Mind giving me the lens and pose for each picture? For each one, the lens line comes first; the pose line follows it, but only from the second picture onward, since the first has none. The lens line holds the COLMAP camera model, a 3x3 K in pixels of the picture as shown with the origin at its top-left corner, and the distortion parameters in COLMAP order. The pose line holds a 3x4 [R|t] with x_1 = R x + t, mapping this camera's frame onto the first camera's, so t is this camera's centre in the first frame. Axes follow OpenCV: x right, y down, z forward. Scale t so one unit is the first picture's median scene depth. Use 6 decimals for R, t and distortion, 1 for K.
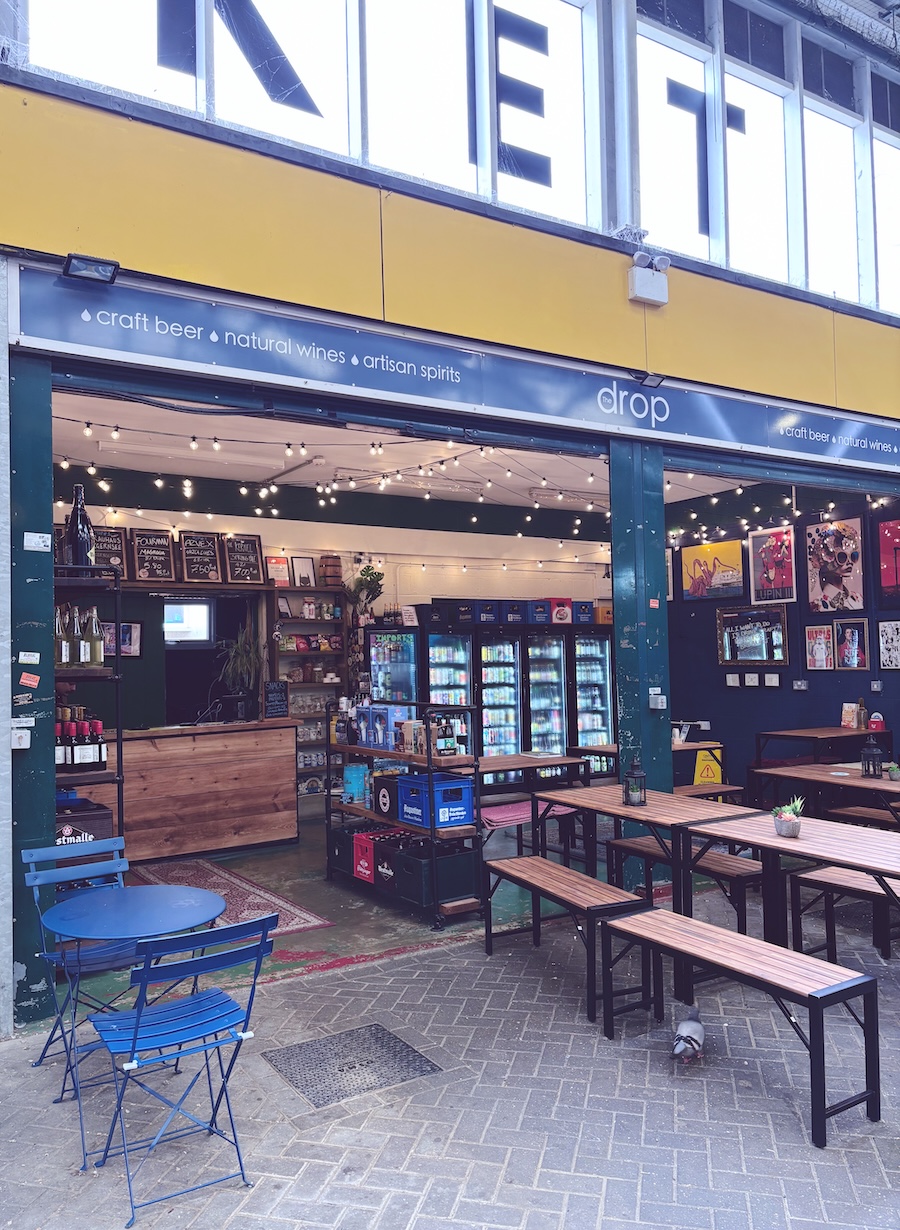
lens RADIAL K [[941.0, 0, 447.3], [0, 941.0, 619.0], [0, 0, 1]] dist [0.082204, -0.009941]
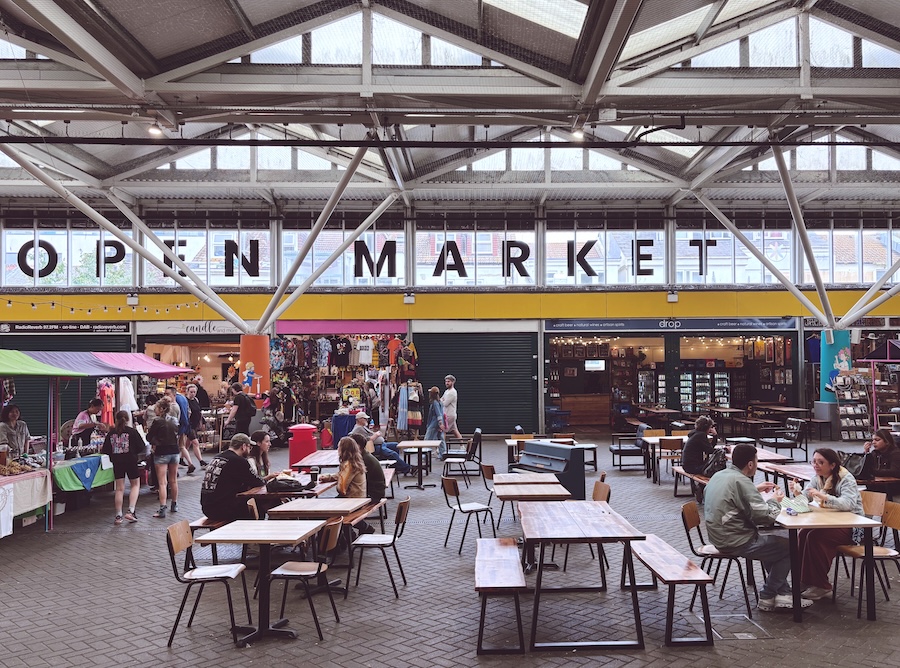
lens RADIAL K [[688.5, 0, 451.2], [0, 688.5, 338.2], [0, 0, 1]] dist [0.082204, -0.009941]
pose [[0.842151, -0.018605, -0.538921, 0.766795], [0.017142, 0.999823, -0.007728, -0.104881], [0.538970, -0.002730, 0.842321, -1.638588]]
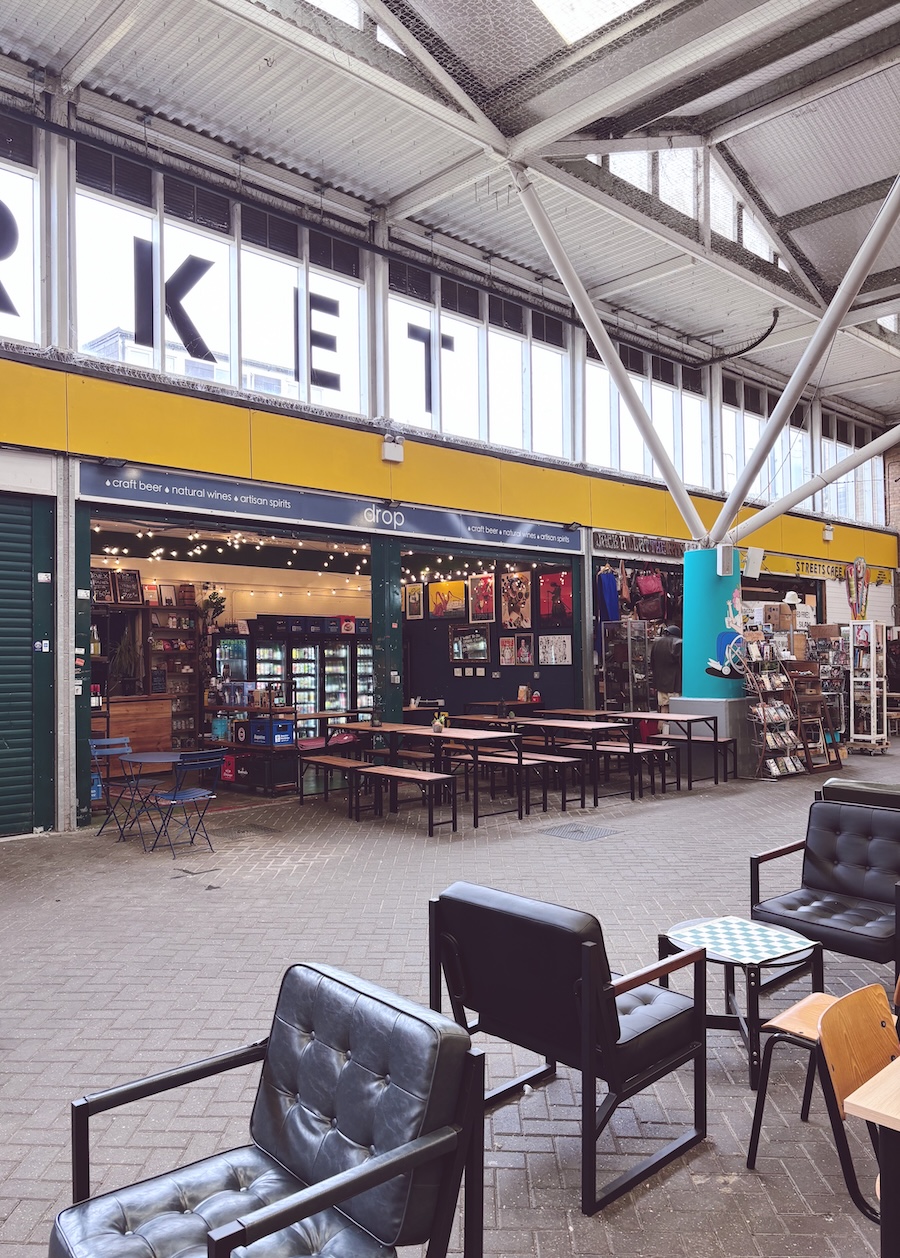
lens RADIAL K [[964.1, 0, 425.9], [0, 964.1, 633.9], [0, 0, 1]] dist [0.044673, -0.003436]
pose [[0.981829, 0.013254, 0.189304, -0.050511], [-0.015548, 0.999823, 0.010637, -0.014471], [-0.189130, -0.013387, 0.981861, -0.582314]]
